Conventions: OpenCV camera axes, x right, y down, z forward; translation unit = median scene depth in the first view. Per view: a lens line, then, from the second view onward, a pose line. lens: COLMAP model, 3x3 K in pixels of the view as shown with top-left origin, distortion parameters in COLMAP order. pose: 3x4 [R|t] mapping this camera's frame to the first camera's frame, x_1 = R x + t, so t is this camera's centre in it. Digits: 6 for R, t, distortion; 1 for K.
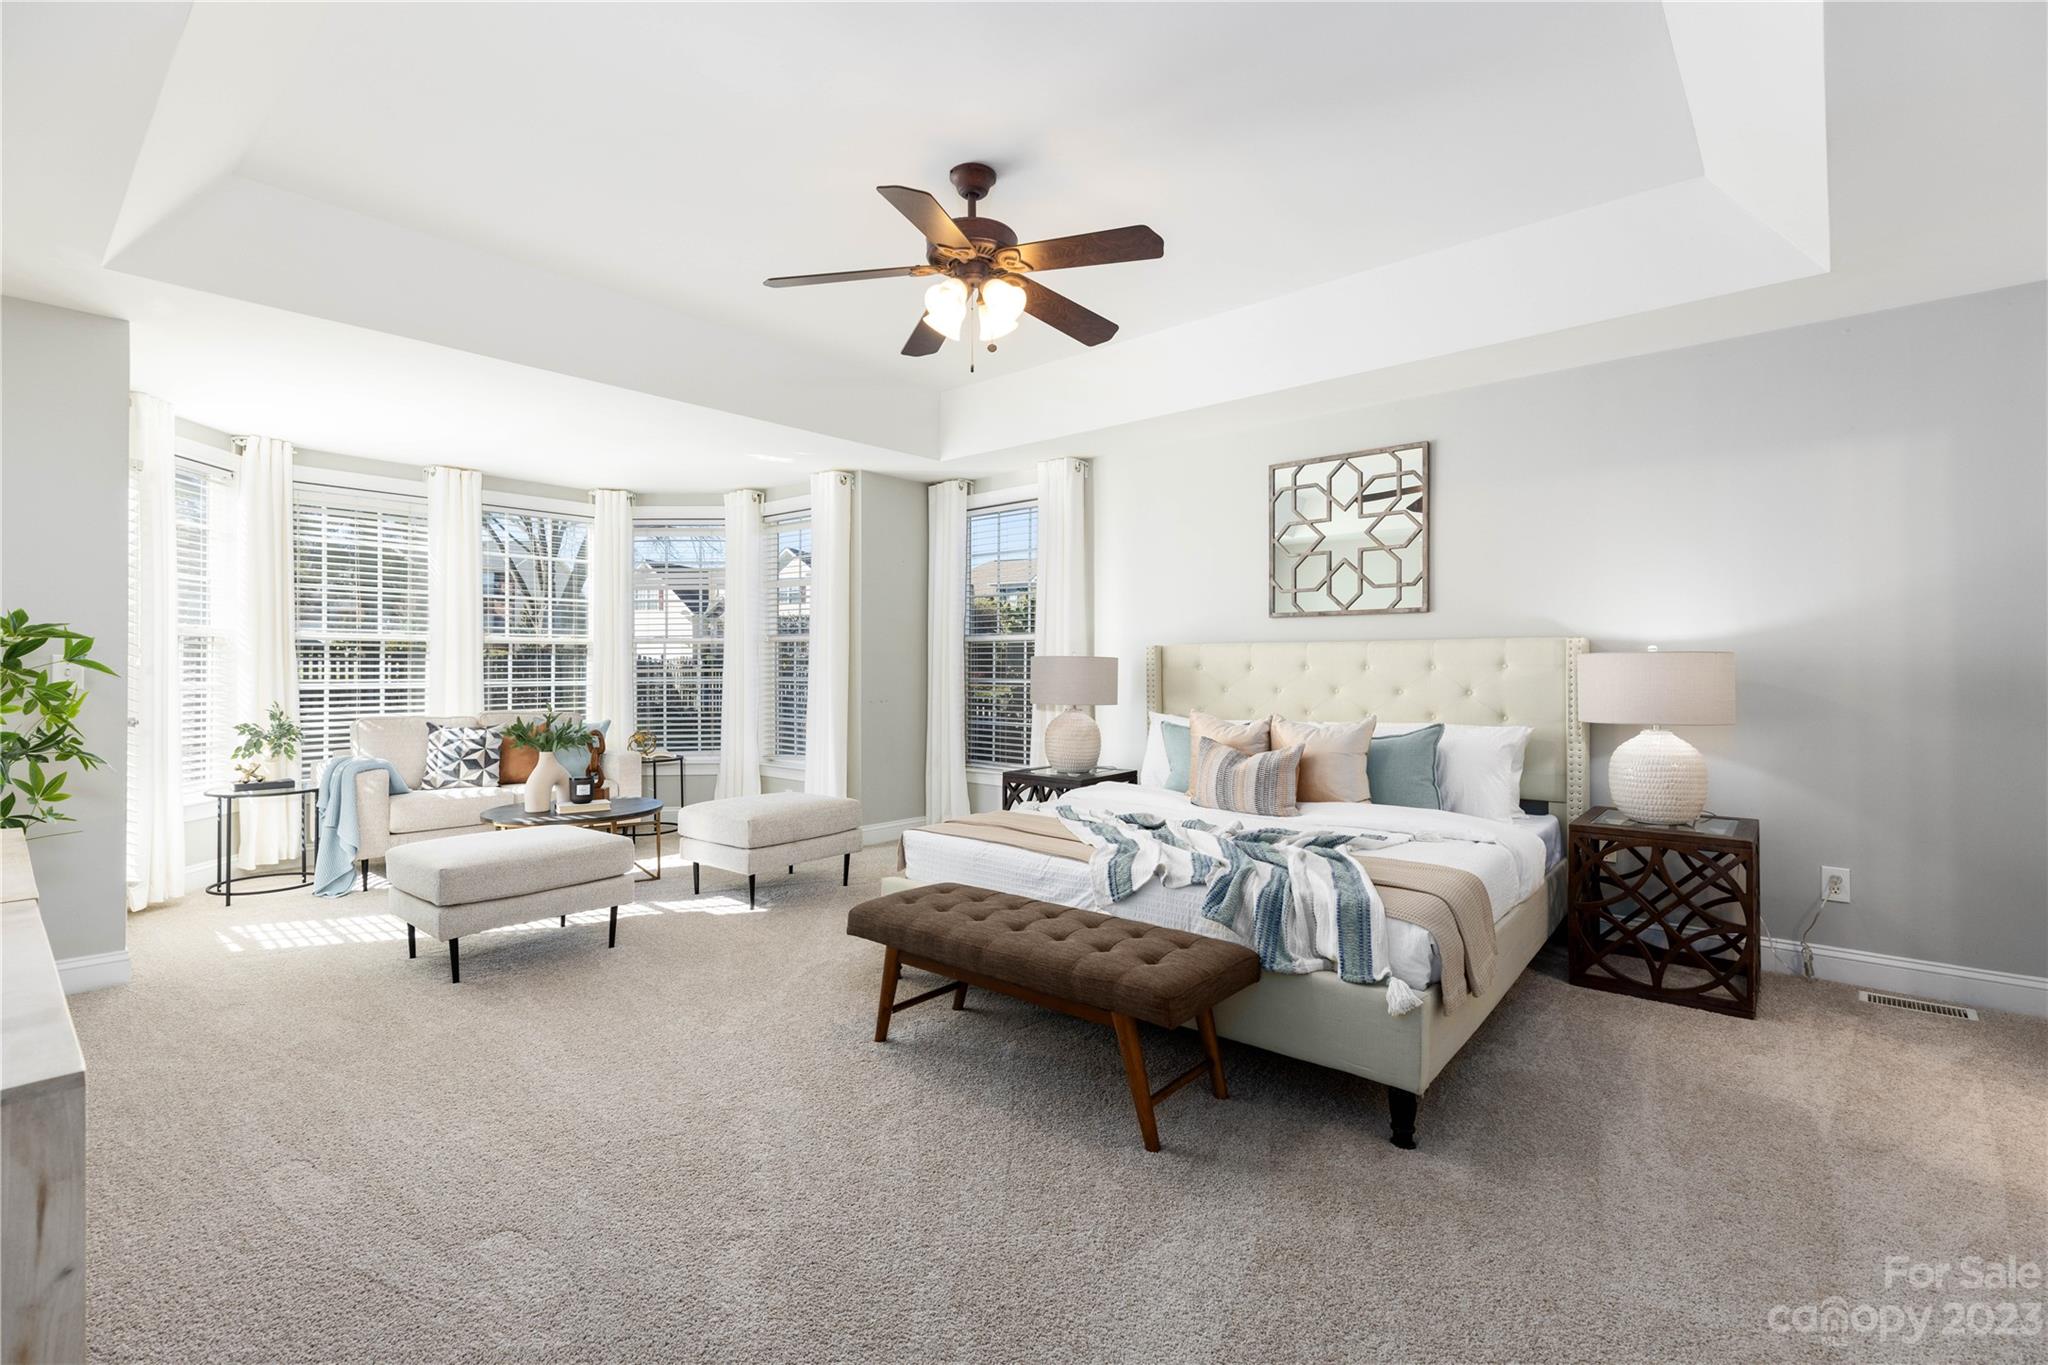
lens RADIAL K [[922.3, 0, 1027.9], [0, 922.3, 662.6], [0, 0, 1]] dist [-0.003498, -0.001310]
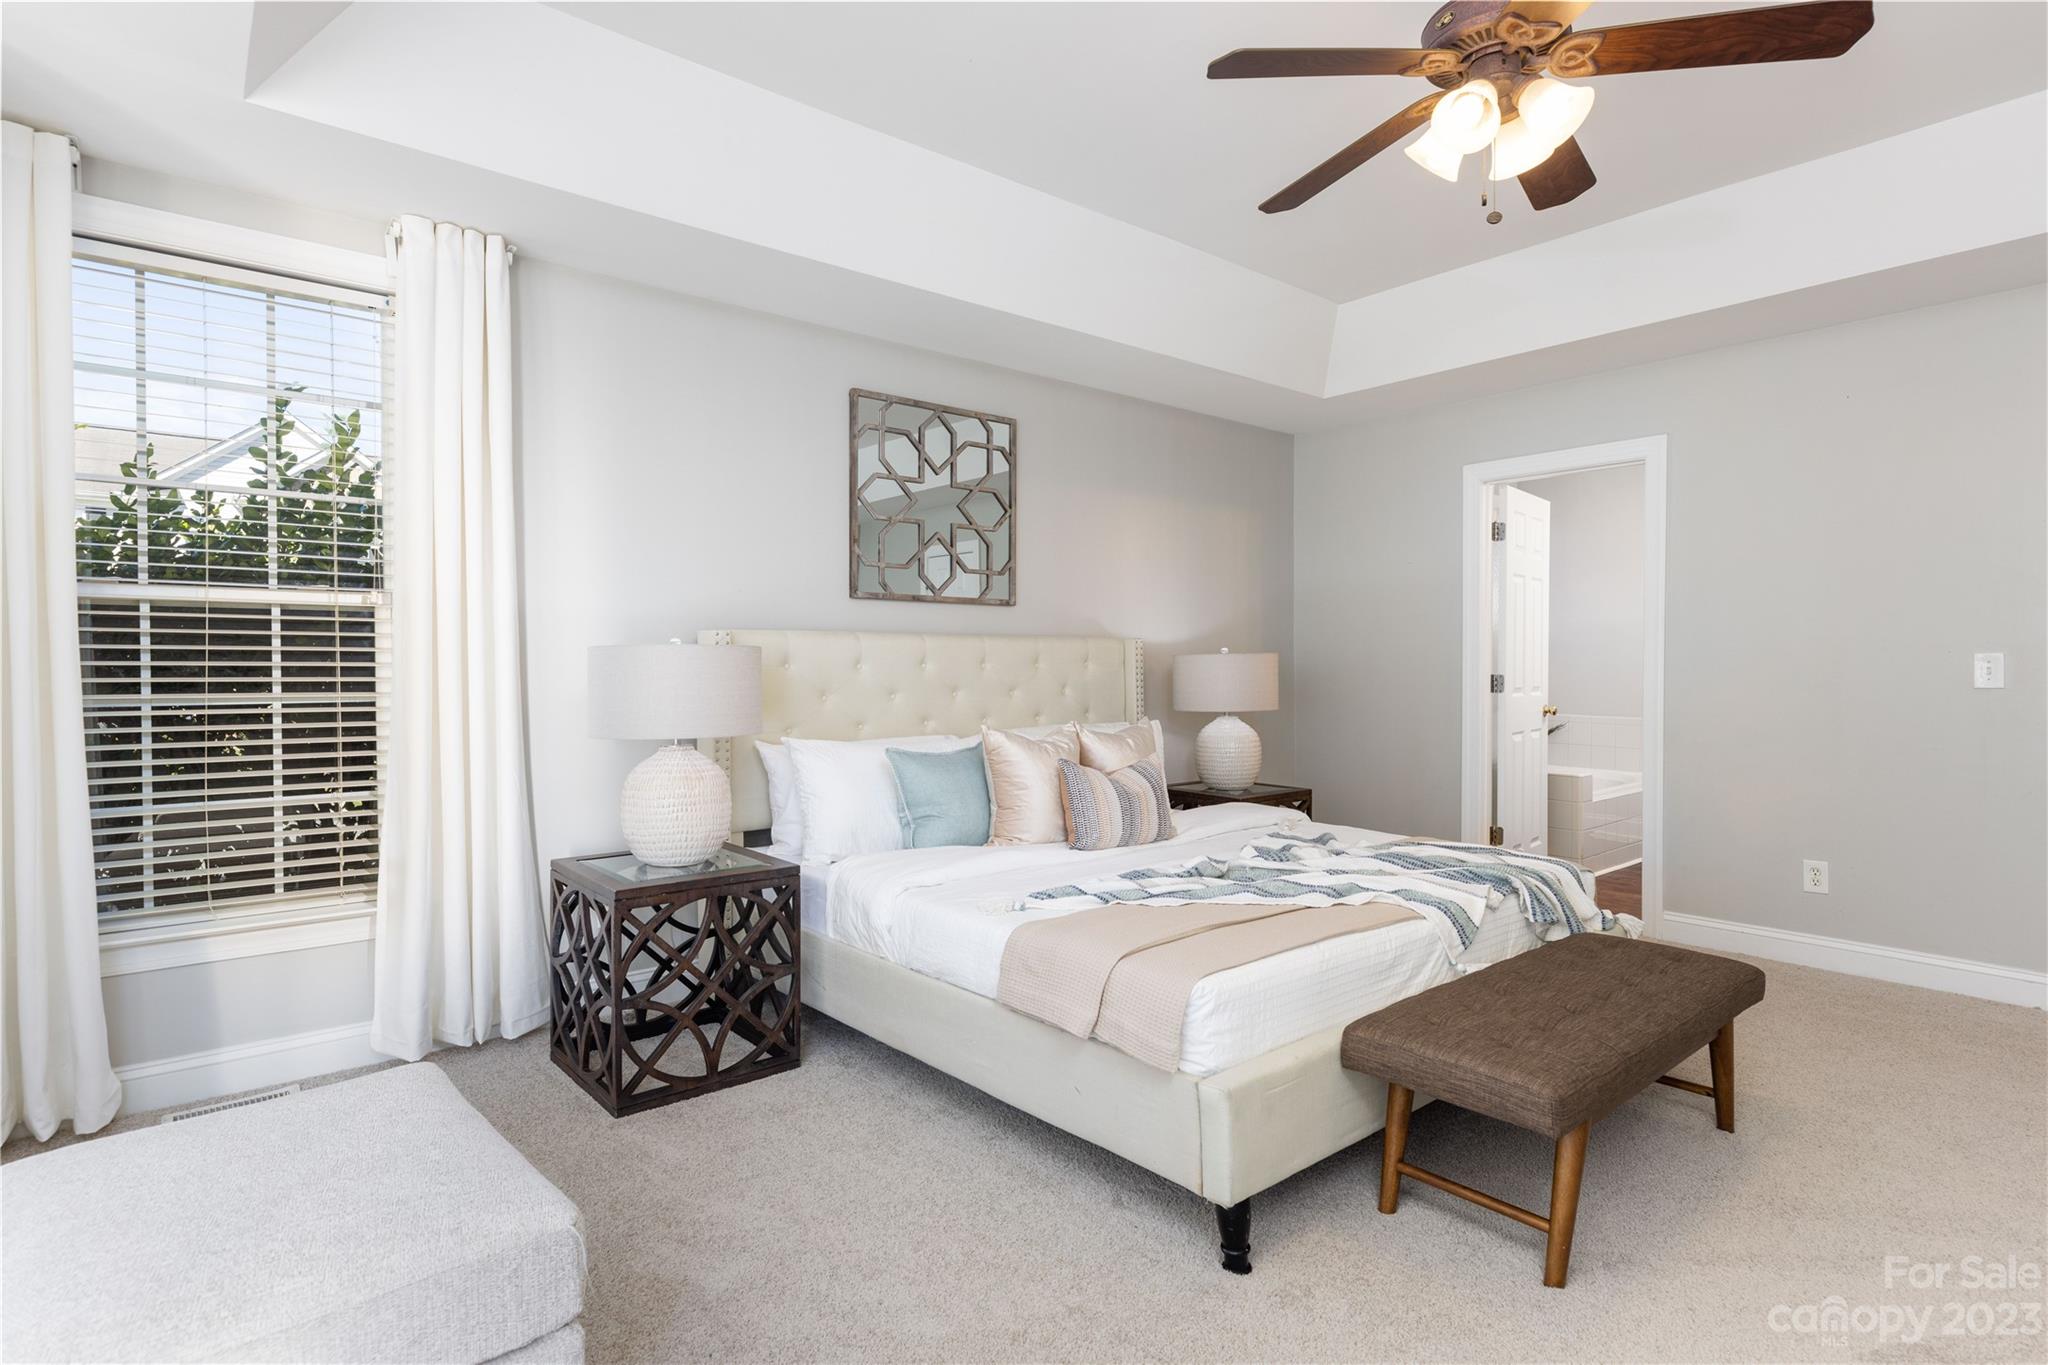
lens RADIAL K [[1051.2, 0, 1034.6], [0, 1051.2, 680.7], [0, 0, 1]] dist [-0.014038, 0.001080]
pose [[0.152052, -0.014906, 0.988260, -0.488464], [-0.006638, 0.999848, 0.016102, 0.002441], [-0.988350, -0.009008, 0.151930, 0.662245]]
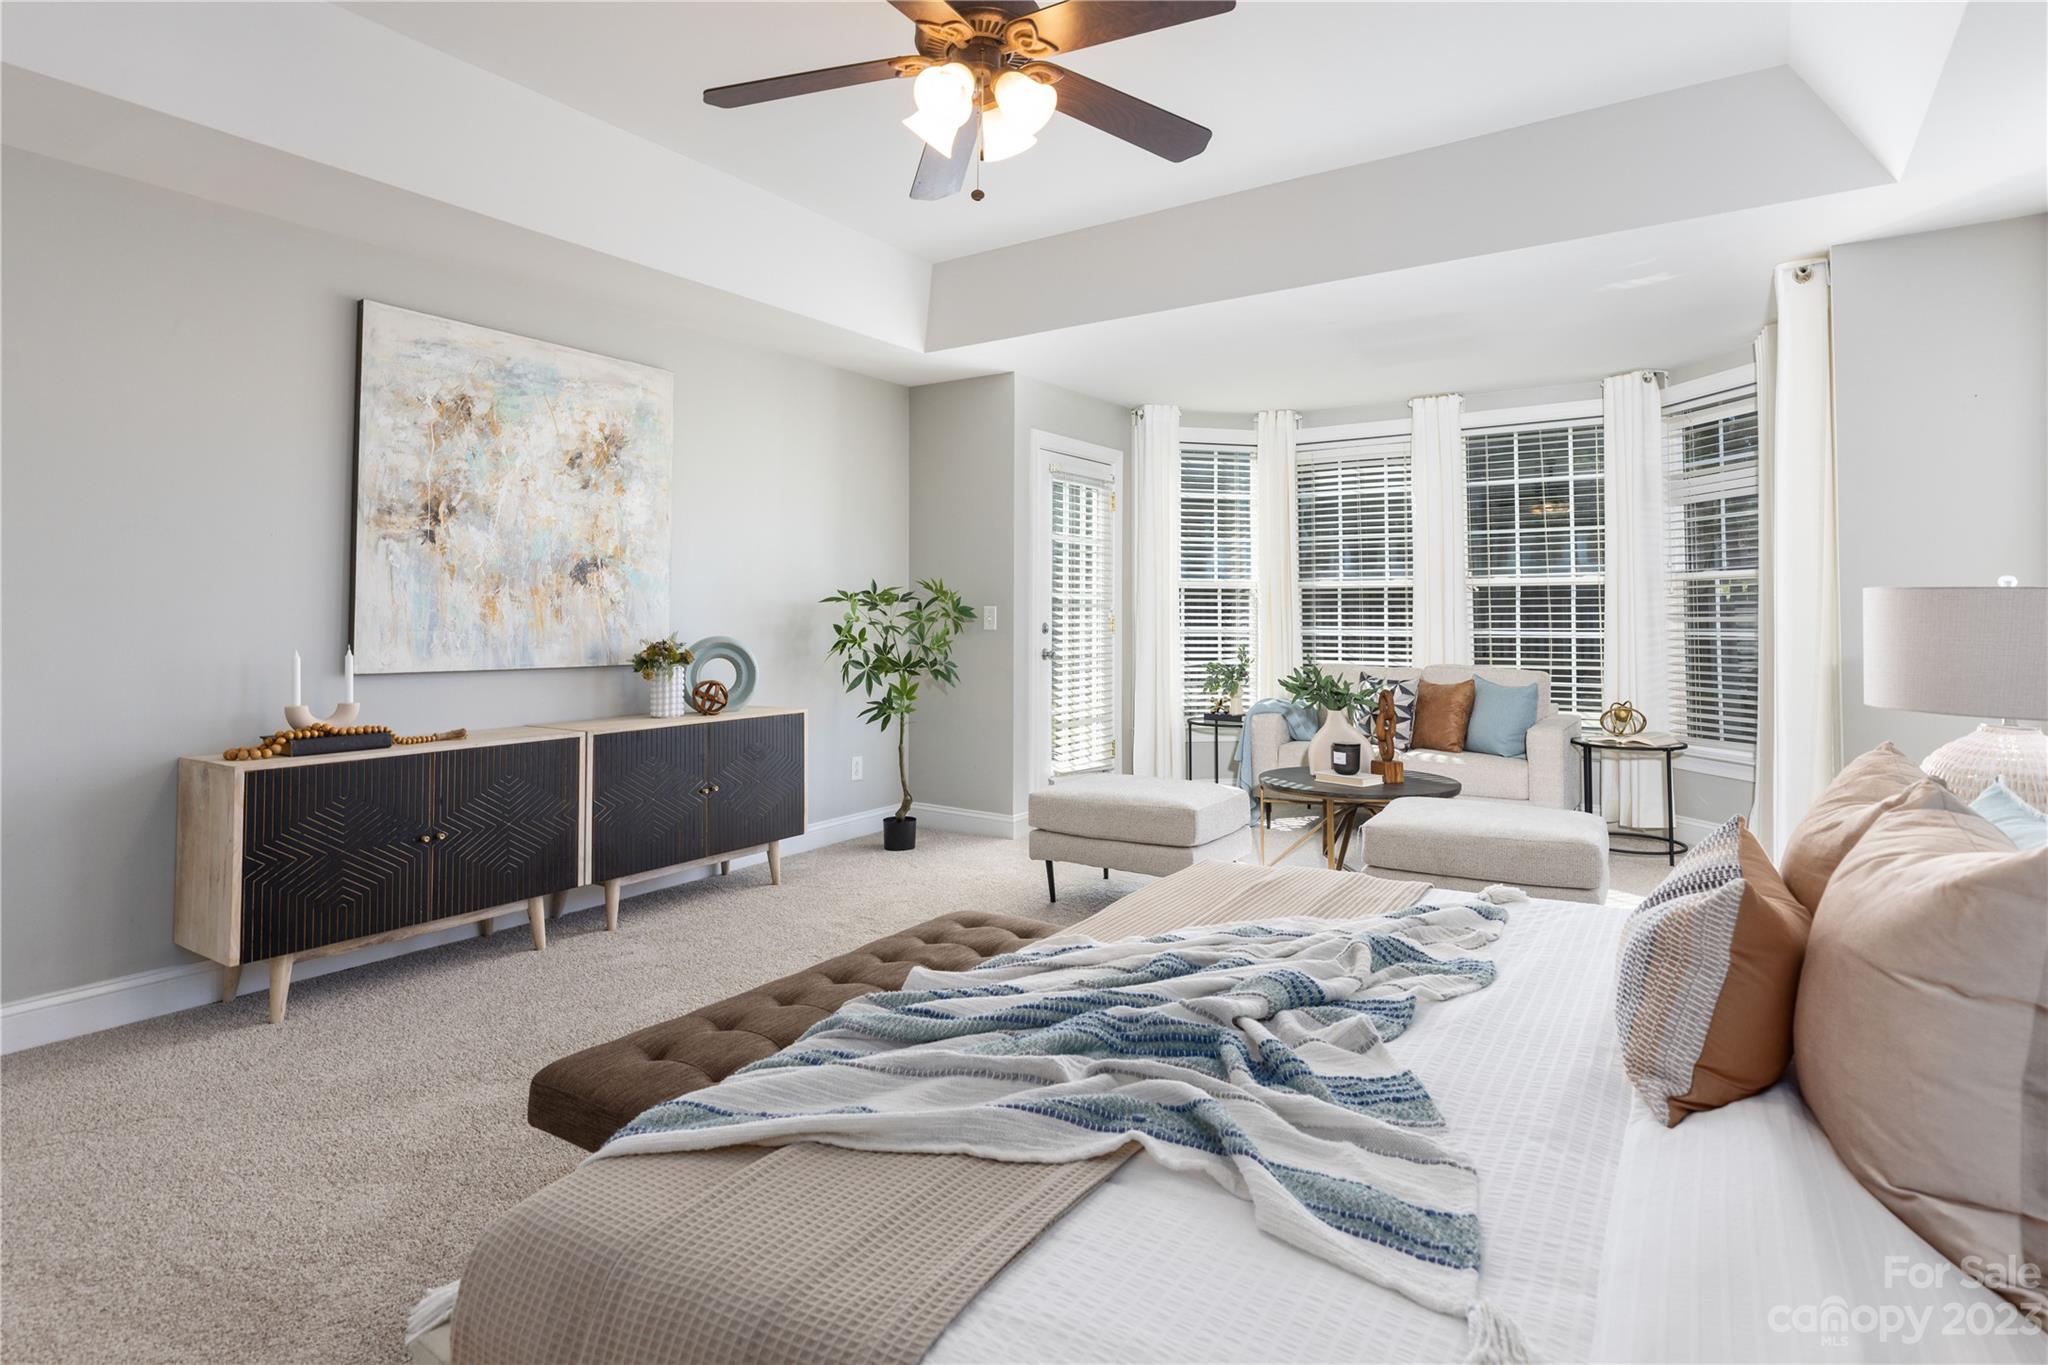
lens RADIAL K [[1051.2, 0, 1031.1], [0, 1051.2, 611.5], [0, 0, 1]] dist [-0.014038, 0.001080]
pose [[0.132717, -0.001784, -0.991152, 0.389940], [0.004388, 0.999990, -0.001212, 0.001662], [0.991144, -0.004189, 0.132724, 0.520450]]
